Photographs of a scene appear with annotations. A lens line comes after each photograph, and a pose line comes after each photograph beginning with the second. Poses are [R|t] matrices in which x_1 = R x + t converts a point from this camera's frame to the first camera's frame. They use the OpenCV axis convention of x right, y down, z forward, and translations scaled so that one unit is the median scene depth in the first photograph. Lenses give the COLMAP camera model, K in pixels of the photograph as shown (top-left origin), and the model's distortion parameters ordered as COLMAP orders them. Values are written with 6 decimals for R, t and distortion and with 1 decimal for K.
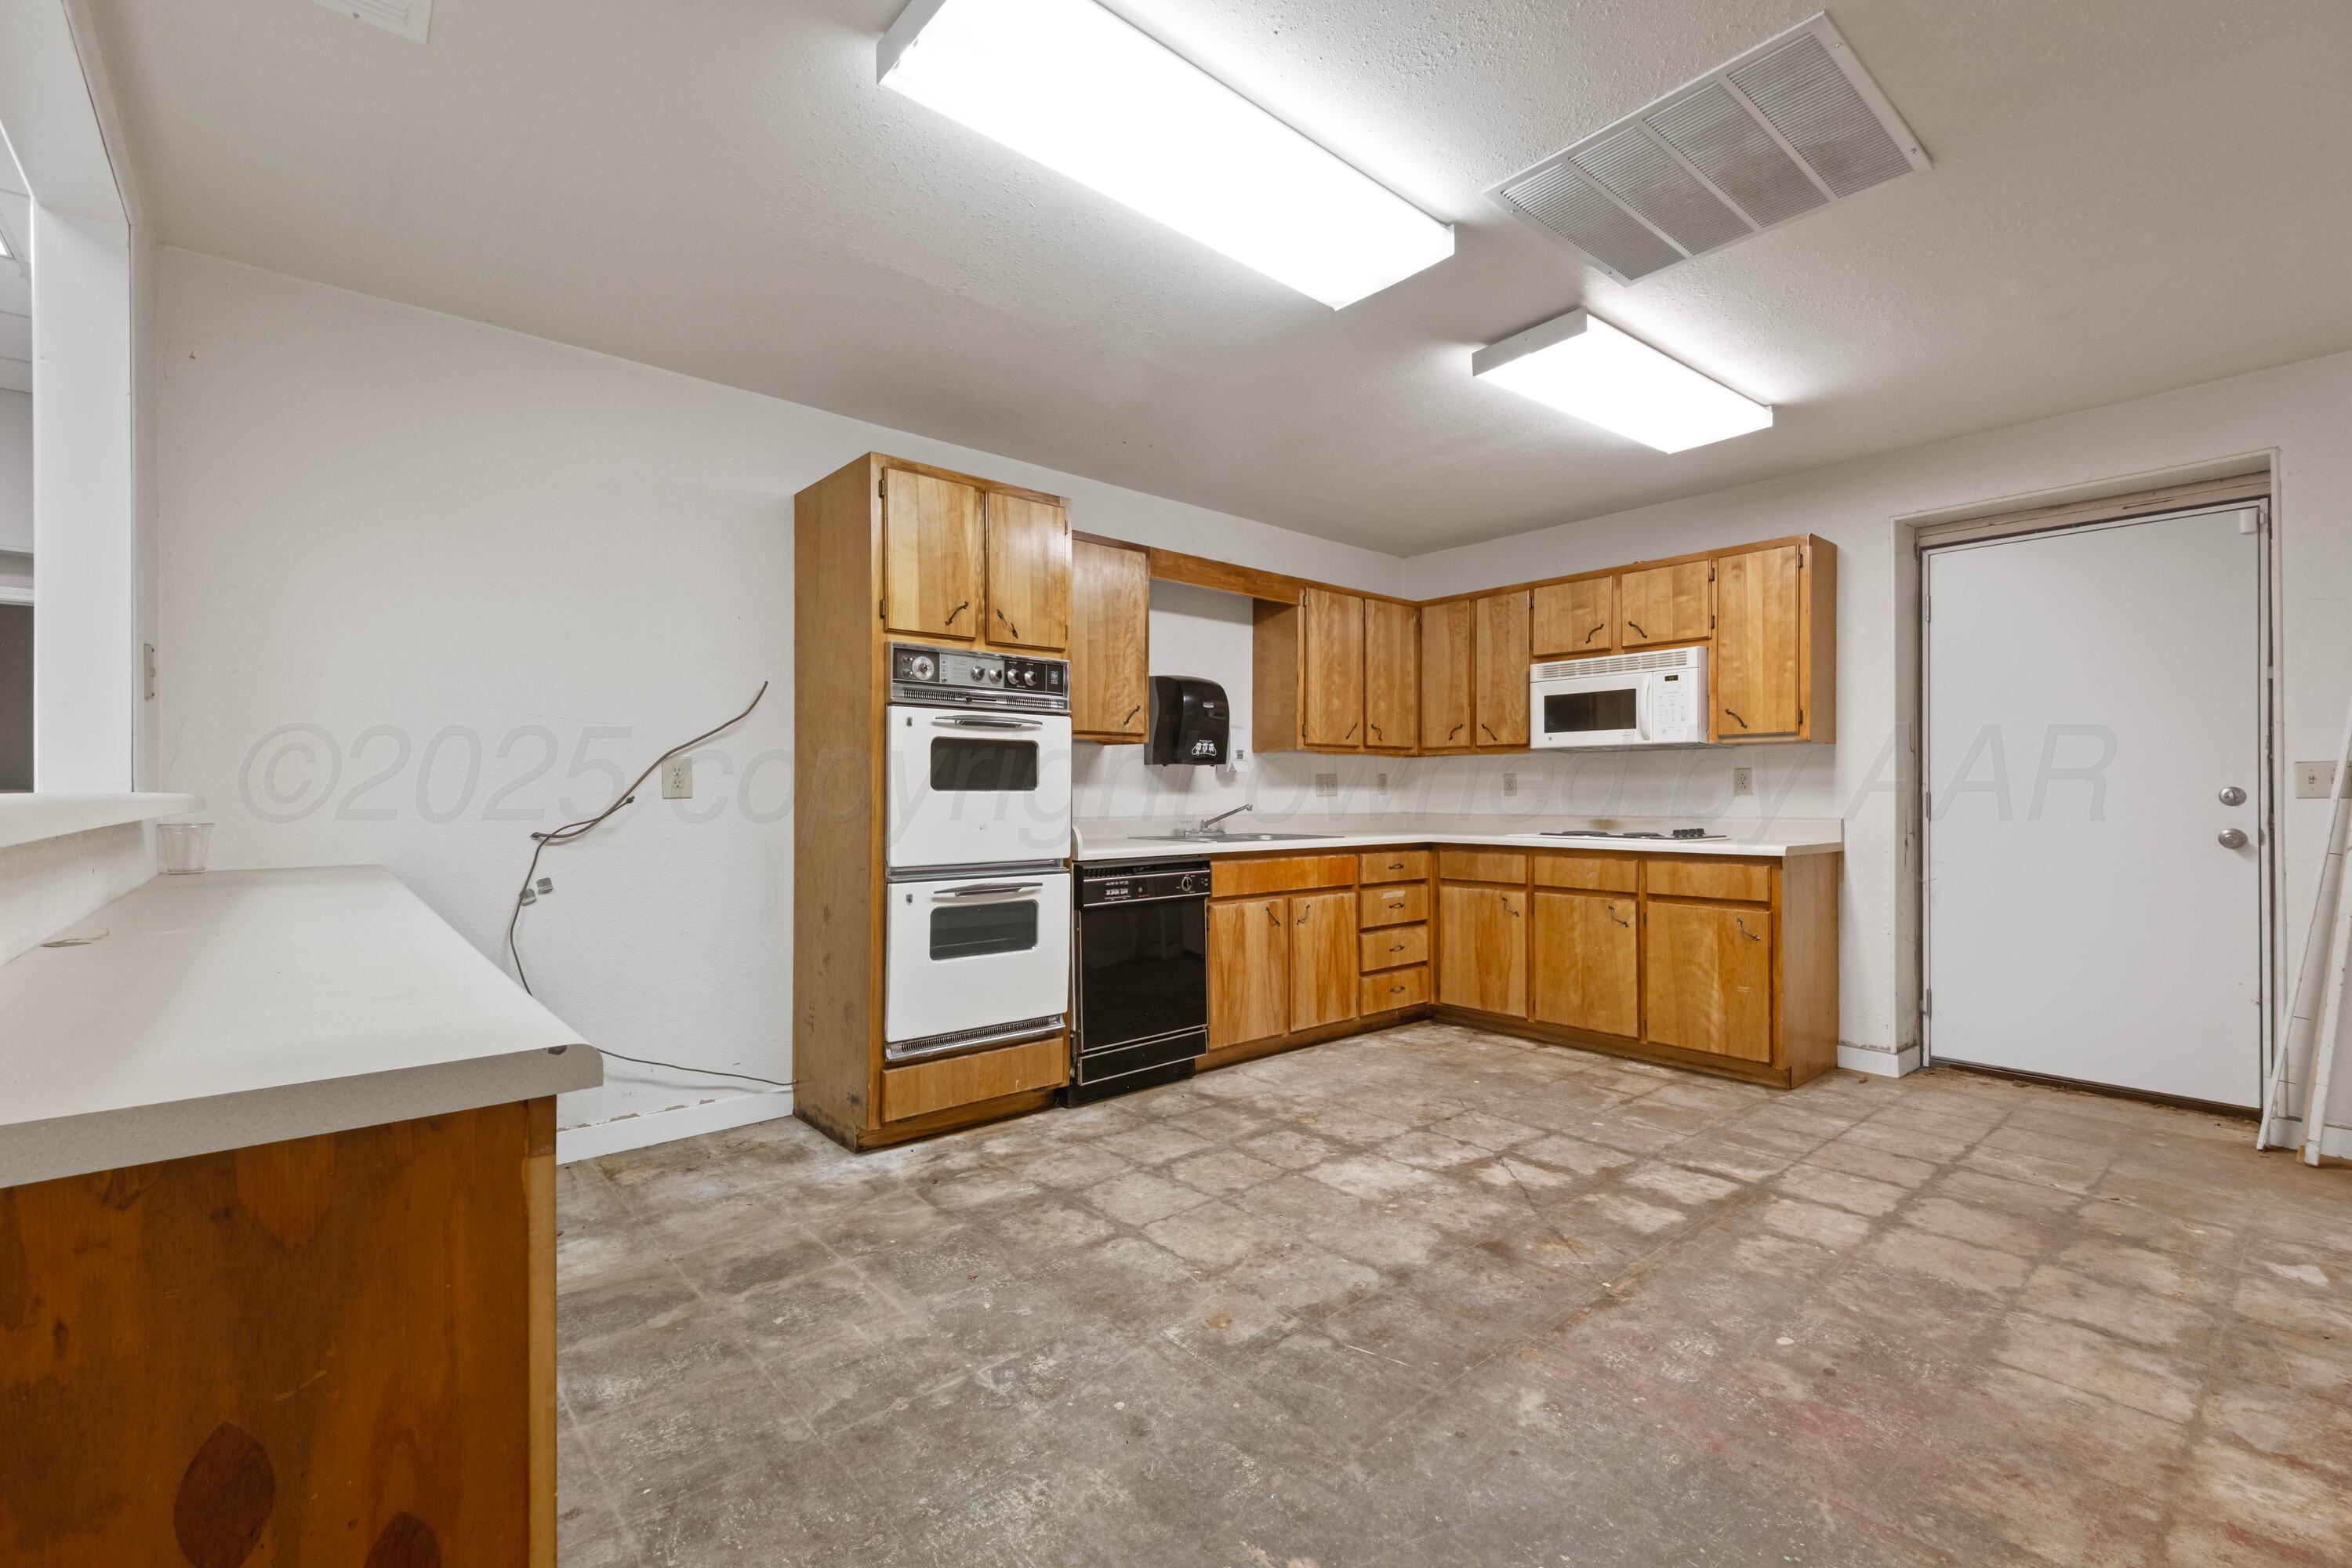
lens RADIAL K [[1020.4, 0, 1175.8], [0, 1020.4, 791.5], [0, 0, 1]] dist [-0.001417, -0.000445]
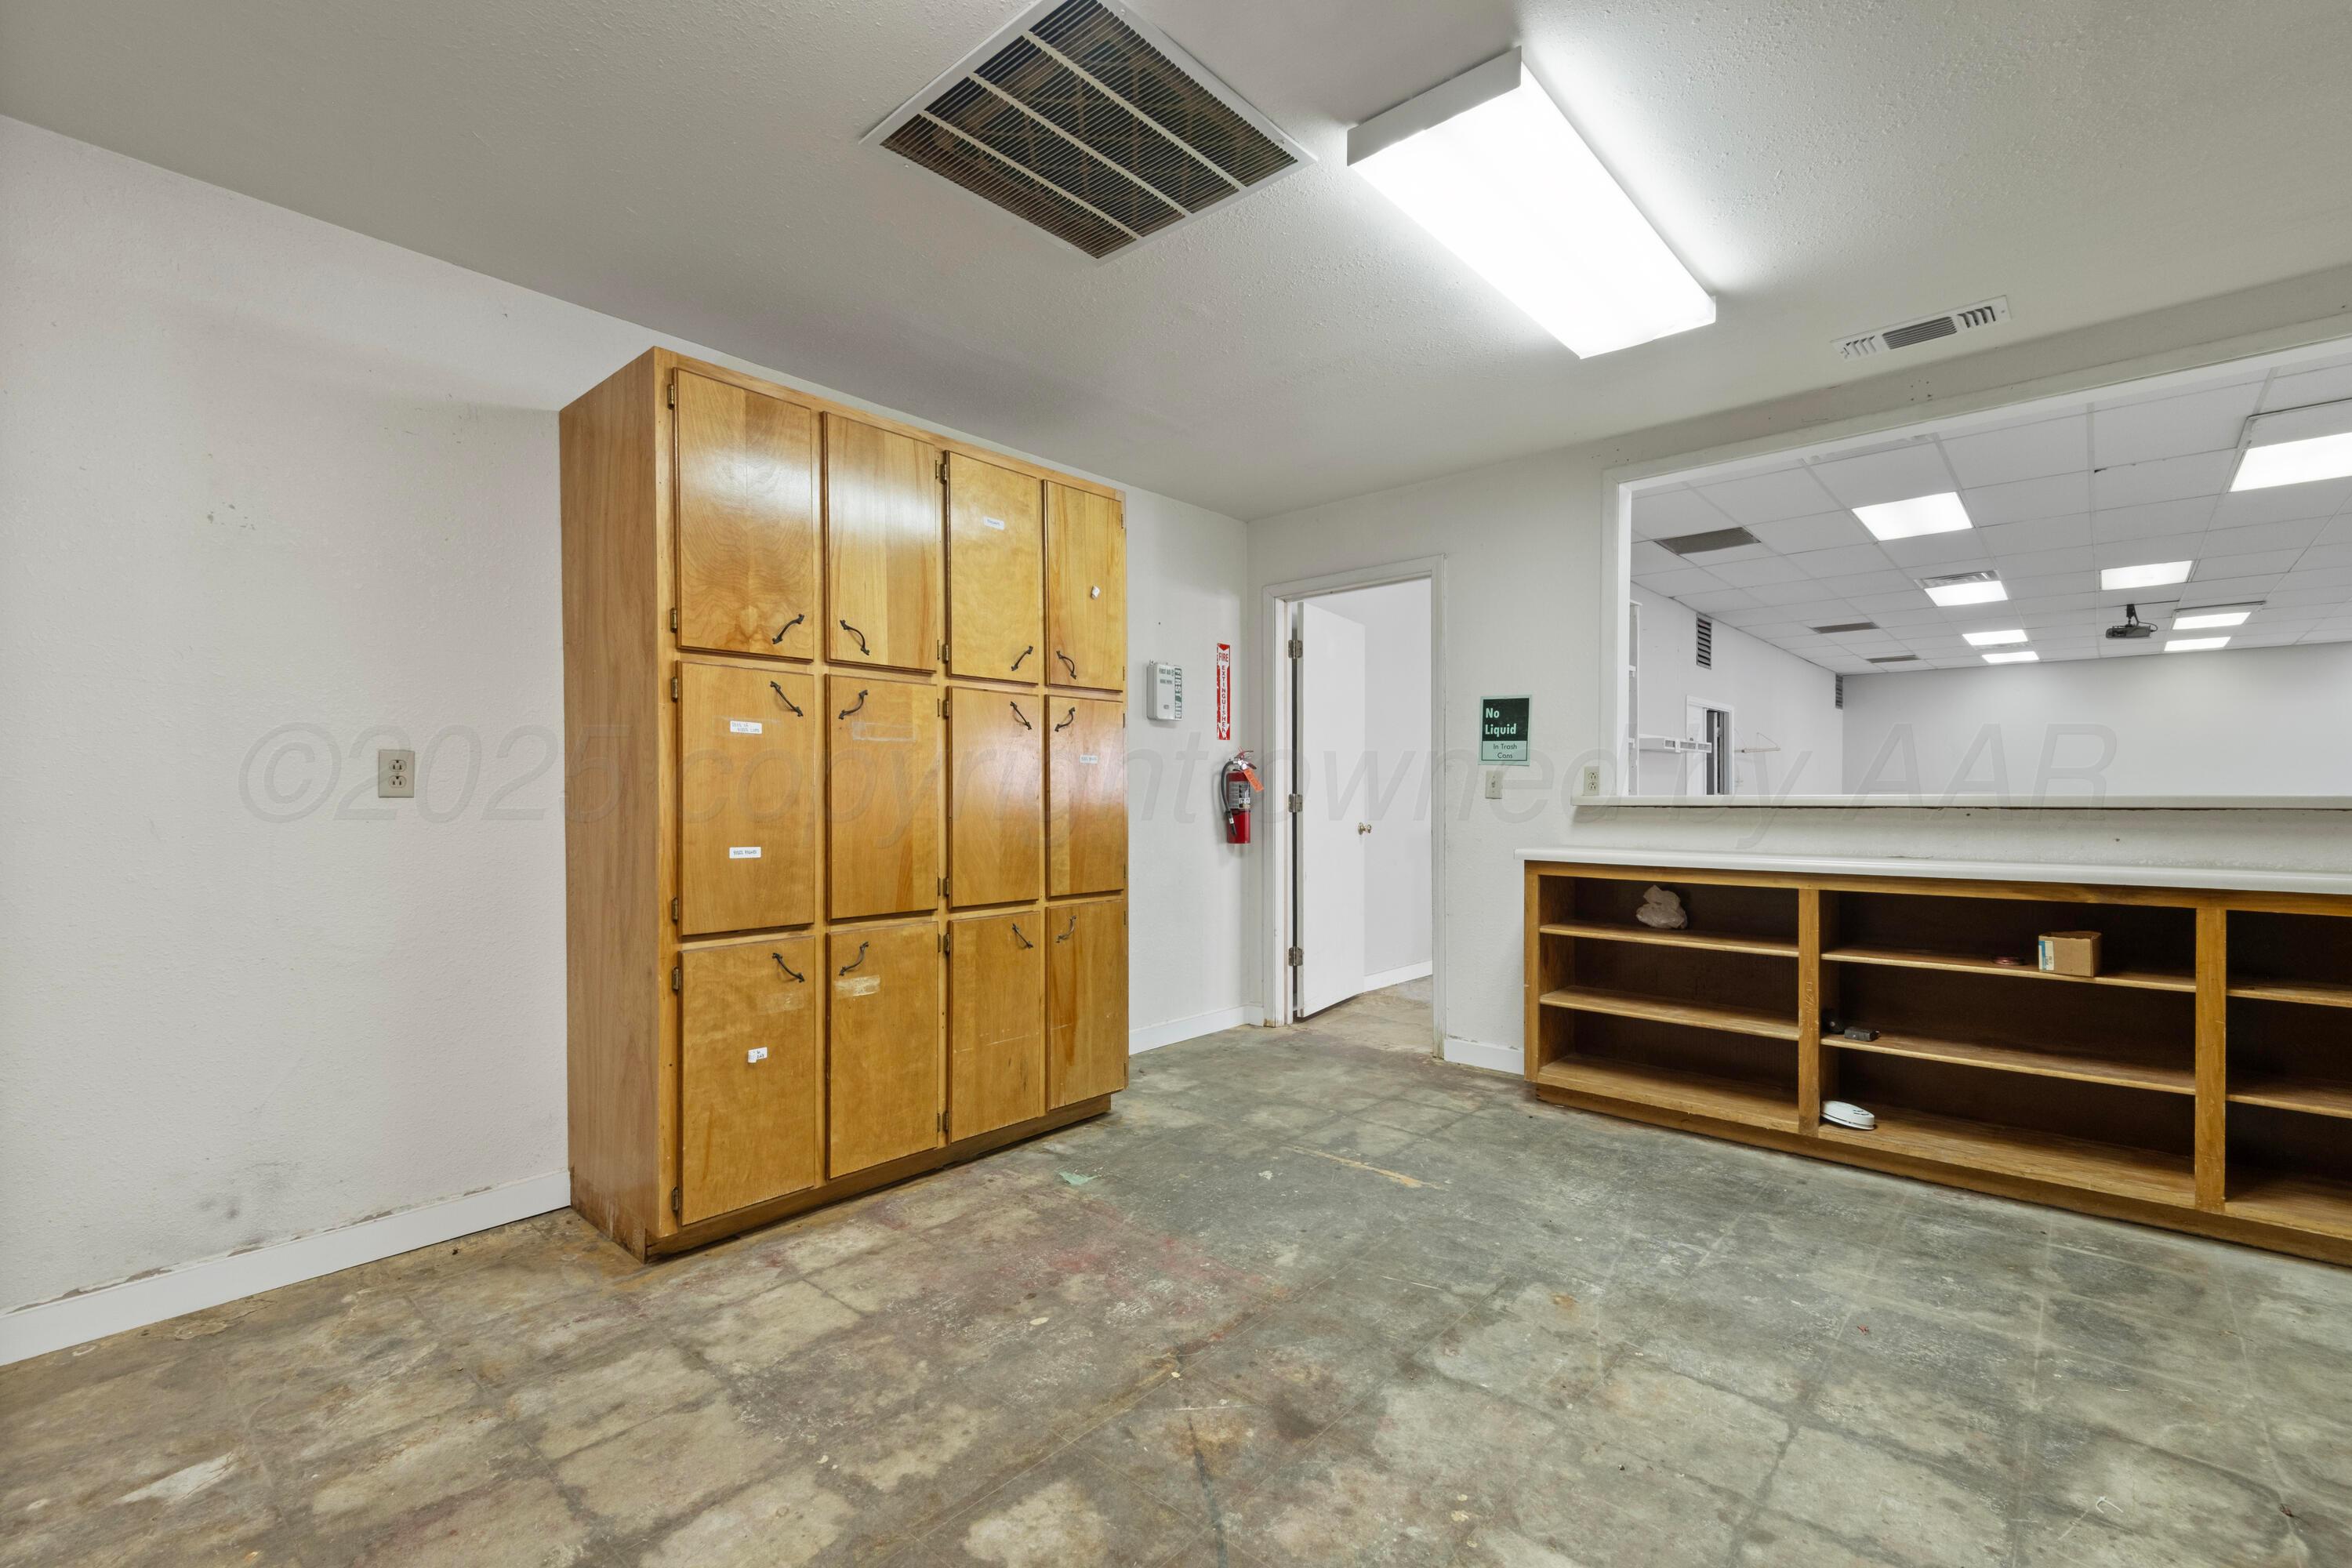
lens RADIAL K [[1020.4, 0, 1177.4], [0, 1020.4, 792.9], [0, 0, 1]] dist [-0.001417, -0.000445]
pose [[-0.991882, 0.003786, -0.127103, 0.544401], [0.004317, 0.999983, -0.003903, 0.000543], [0.127086, -0.004420, -0.991882, 1.908903]]
